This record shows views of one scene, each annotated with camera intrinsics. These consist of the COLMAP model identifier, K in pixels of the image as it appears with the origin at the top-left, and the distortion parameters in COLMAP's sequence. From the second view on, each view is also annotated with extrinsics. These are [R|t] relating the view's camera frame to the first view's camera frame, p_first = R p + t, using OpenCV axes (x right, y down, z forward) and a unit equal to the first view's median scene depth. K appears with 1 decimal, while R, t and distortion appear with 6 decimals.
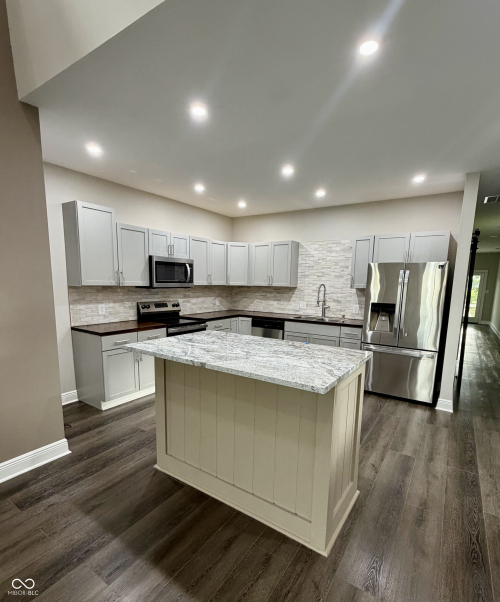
lens RADIAL K [[308.1, 0, 254.2], [0, 308.1, 332.0], [0, 0, 1]] dist [-0.014959, 0.000534]
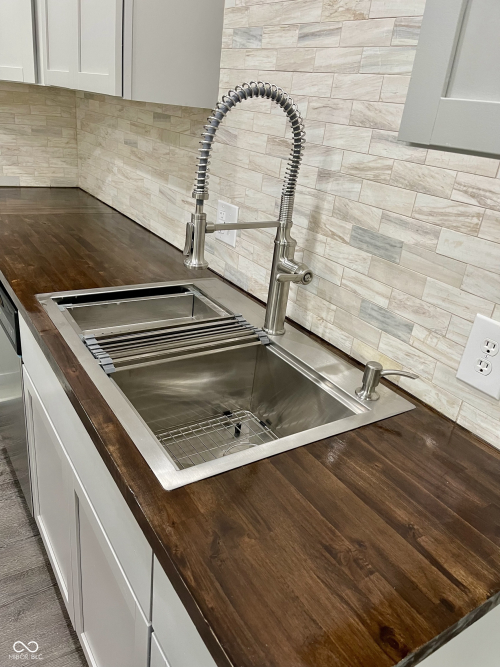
lens RADIAL K [[494.5, 0, 250.0], [0, 494.5, 333.5], [0, 0, 1]] dist [-0.000469, -0.000561]
pose [[0.912219, 0.245564, -0.327957, 0.312467], [-0.159622, 0.950239, 0.267520, -0.116664], [0.377330, -0.191688, 0.906023, 0.815813]]
